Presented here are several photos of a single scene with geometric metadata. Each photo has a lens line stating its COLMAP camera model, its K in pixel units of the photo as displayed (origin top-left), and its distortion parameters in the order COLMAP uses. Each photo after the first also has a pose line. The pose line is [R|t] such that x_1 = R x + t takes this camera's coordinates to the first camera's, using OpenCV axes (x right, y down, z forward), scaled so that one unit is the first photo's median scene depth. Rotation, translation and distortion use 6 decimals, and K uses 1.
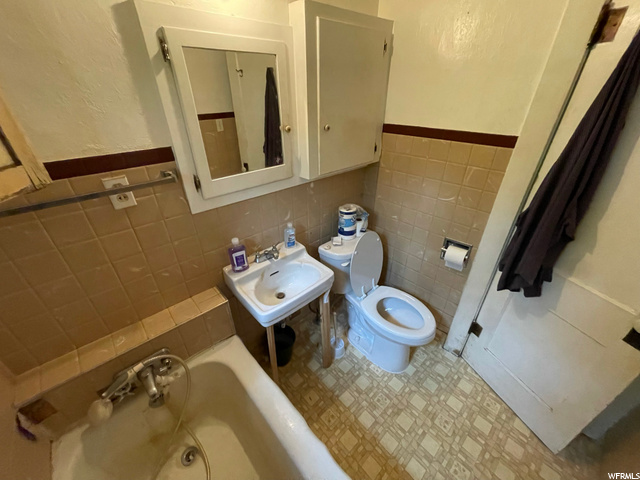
lens RADIAL K [[257.1, 0, 316.3], [0, 257.1, 240.0], [0, 0, 1]] dist [0.002552, 0.001183]
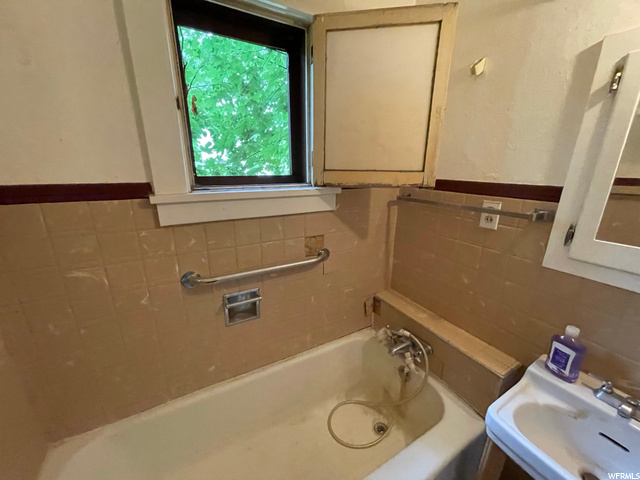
lens RADIAL K [[257.1, 0, 315.9], [0, 257.1, 239.4], [0, 0, 1]] dist [0.002552, 0.001183]
pose [[-0.215924, 0.290222, -0.932281, 0.426615], [-0.499190, 0.787778, 0.360854, -0.102313], [0.839158, 0.543302, -0.025224, 0.357604]]
